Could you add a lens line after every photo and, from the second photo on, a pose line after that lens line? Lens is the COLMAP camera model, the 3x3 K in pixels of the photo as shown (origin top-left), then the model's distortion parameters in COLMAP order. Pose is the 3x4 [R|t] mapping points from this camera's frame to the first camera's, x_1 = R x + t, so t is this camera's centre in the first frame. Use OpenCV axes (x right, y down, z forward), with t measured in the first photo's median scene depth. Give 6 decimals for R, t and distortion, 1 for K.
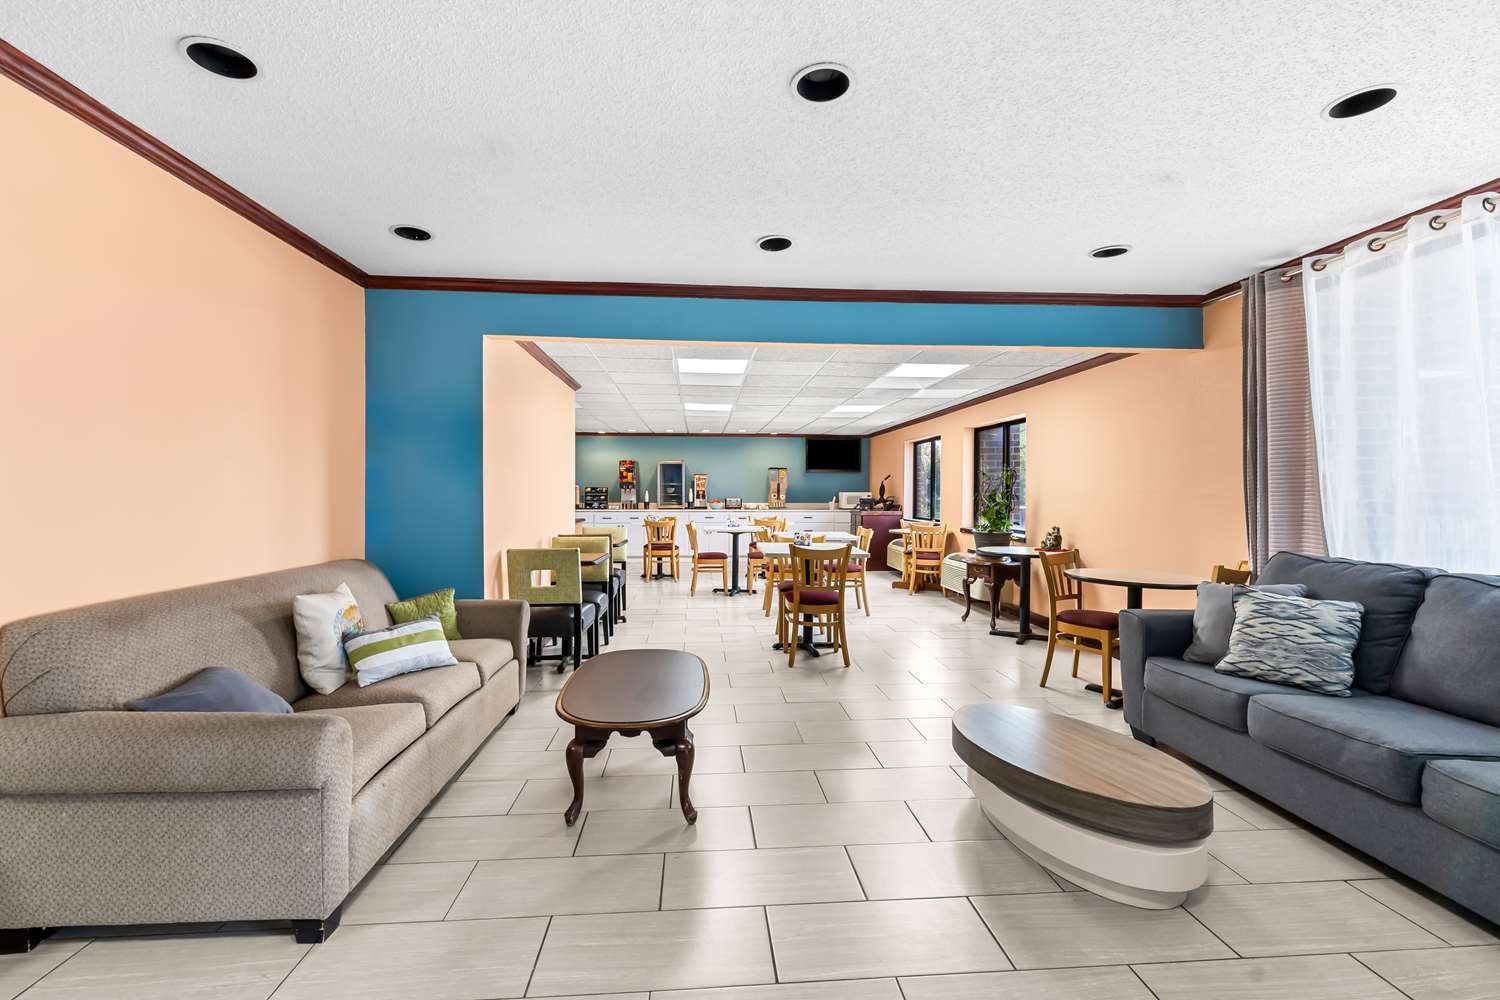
lens RADIAL K [[646.1, 0, 754.2], [0, 646.1, 499.7], [0, 0, 1]] dist [0.002125, -0.001880]
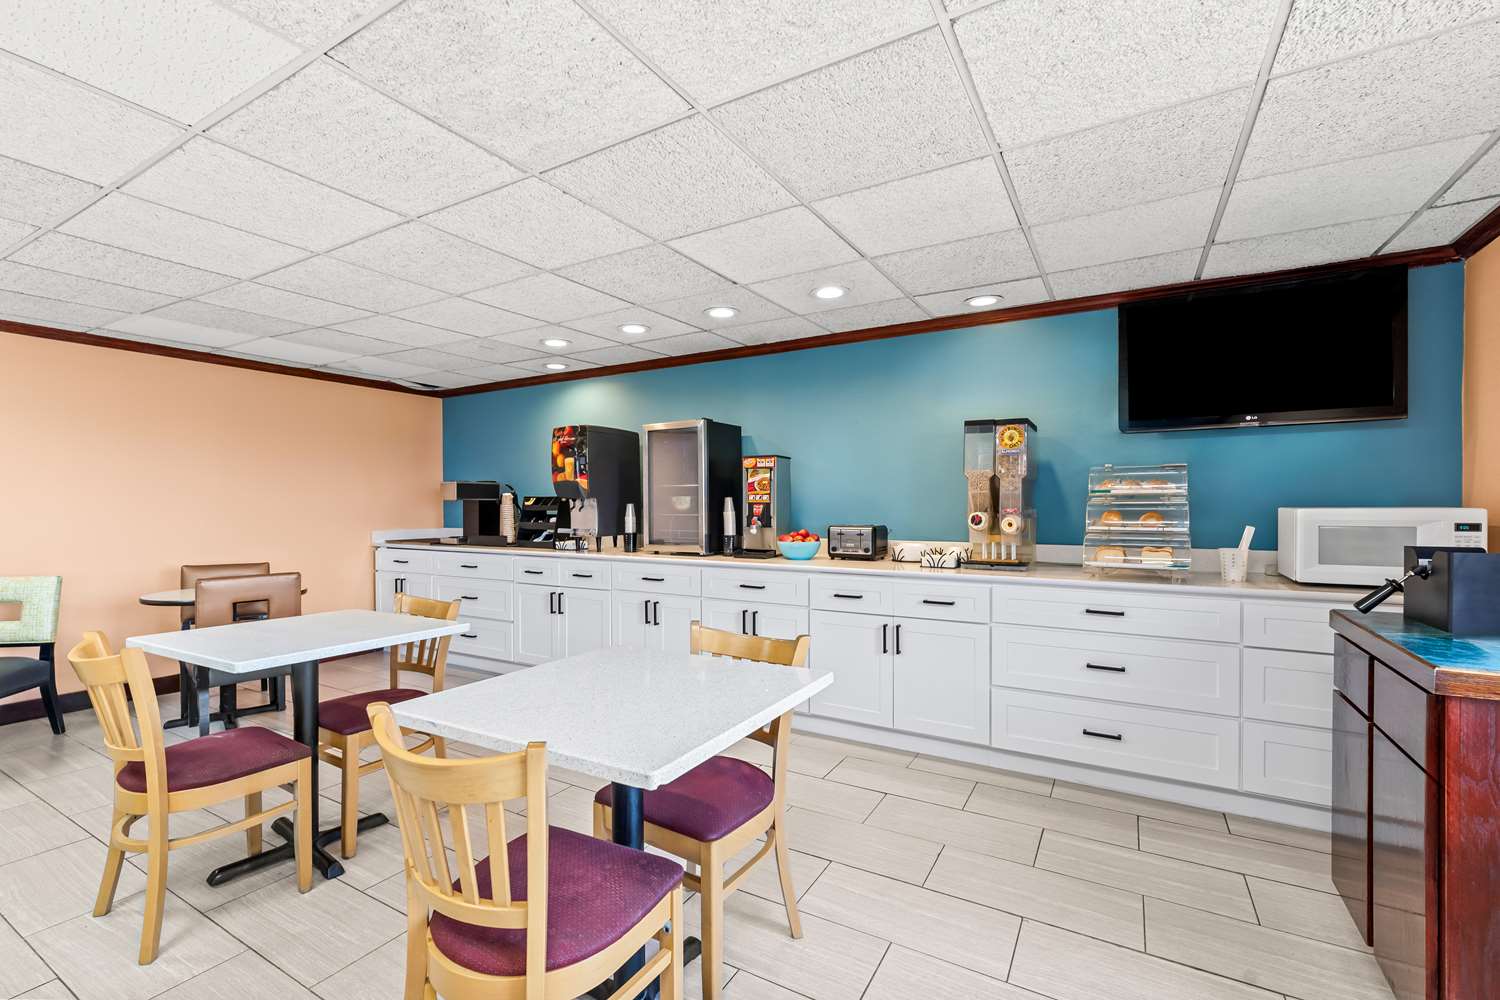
lens RADIAL K [[646.1, 0, 750.6], [0, 646.1, 509.8], [0, 0, 1]] dist [0.002125, -0.001880]
pose [[0.813187, 0.001590, -0.582000, 0.116994], [-0.005335, 0.999975, -0.004722, -0.008934], [0.581978, 0.006945, 0.813175, 0.726450]]
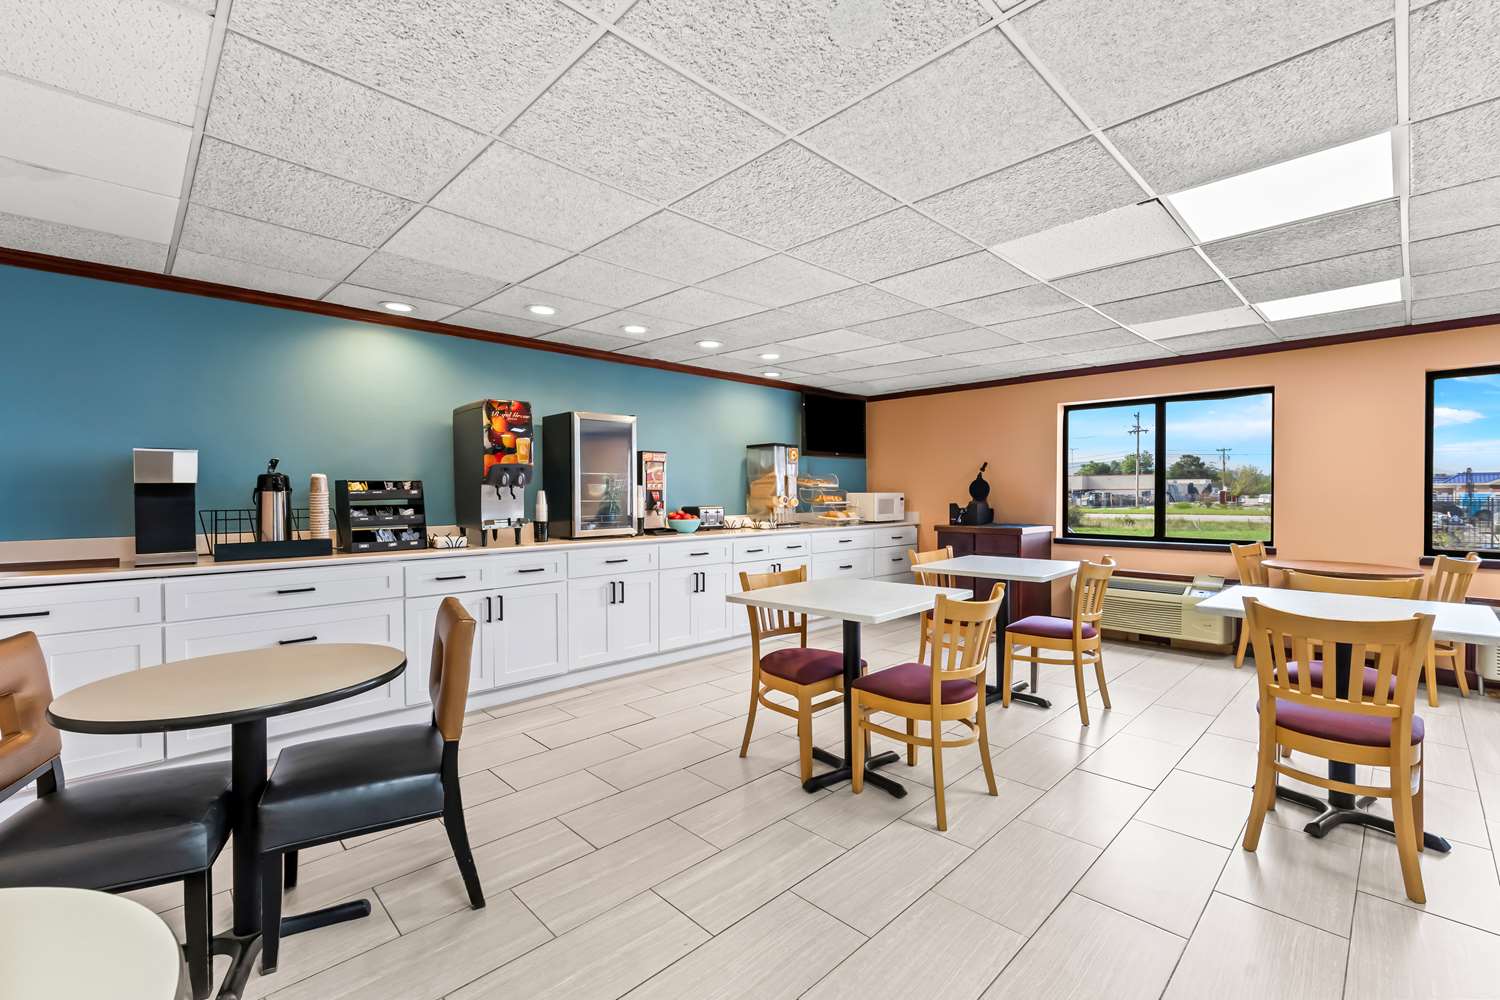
lens RADIAL K [[646.1, 0, 743.2], [0, 646.1, 491.9], [0, 0, 1]] dist [0.002125, -0.001880]
pose [[0.774244, -0.000758, 0.632887, -0.308241], [-0.001135, 0.999996, 0.002586, -0.014201], [-0.632886, -0.002721, 0.774240, 0.644417]]
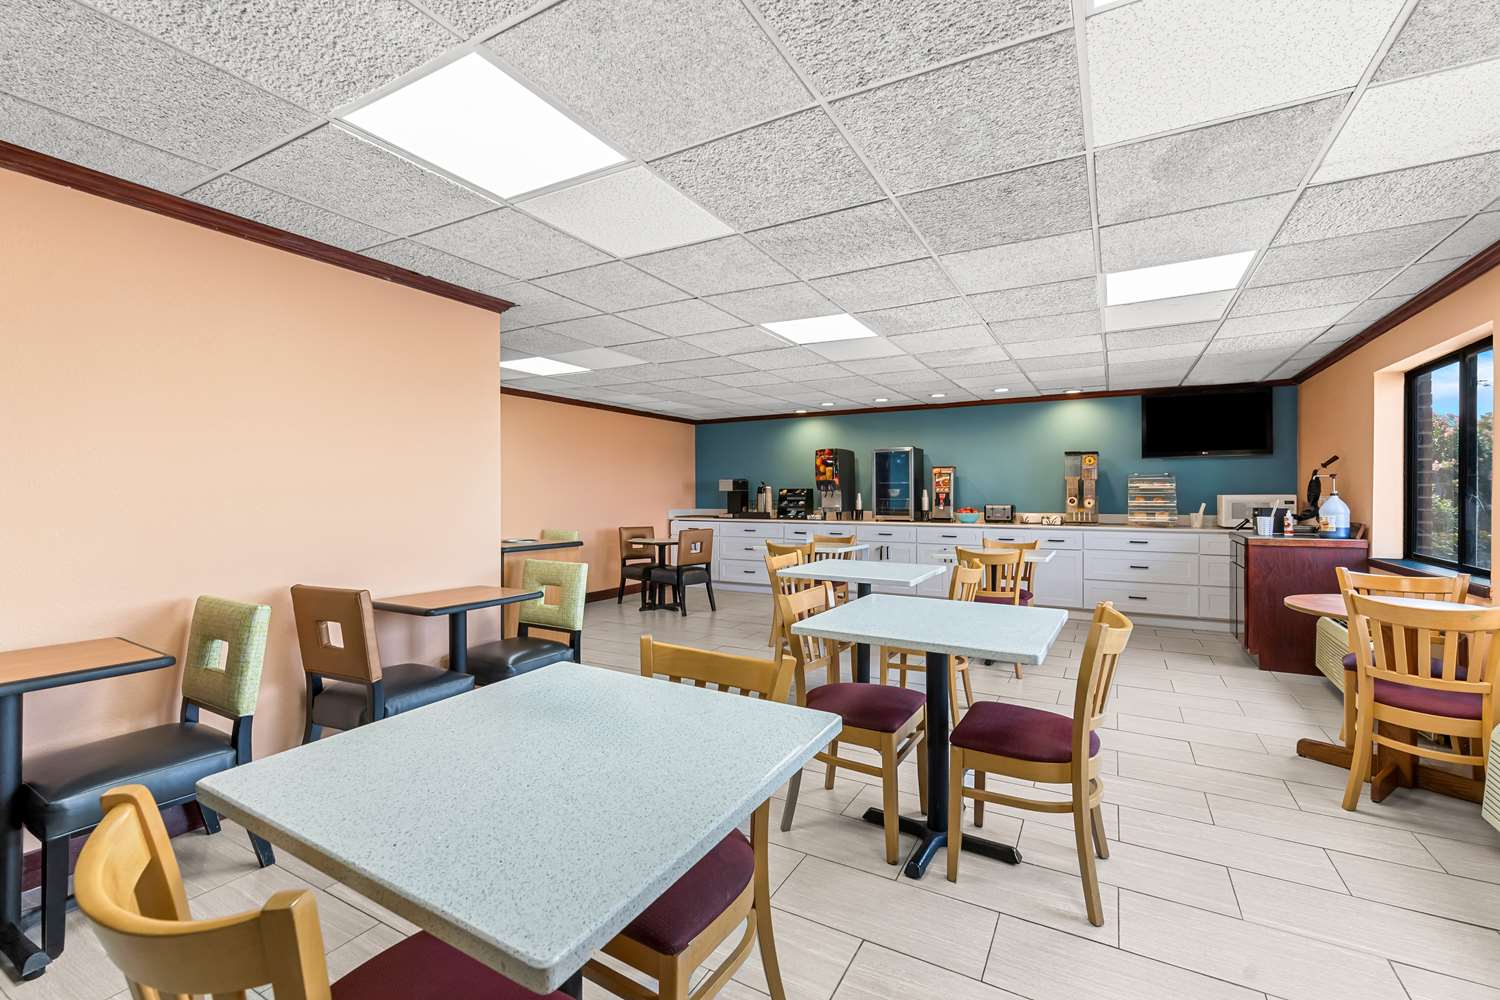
lens RADIAL K [[646.1, 0, 745.1], [0, 646.1, 496.5], [0, 0, 1]] dist [0.002125, -0.001880]
pose [[0.824504, -0.000959, -0.565855, 0.118154], [-0.005445, 0.999939, -0.009628, -0.003213], [0.565830, 0.011019, 0.824448, 0.374586]]
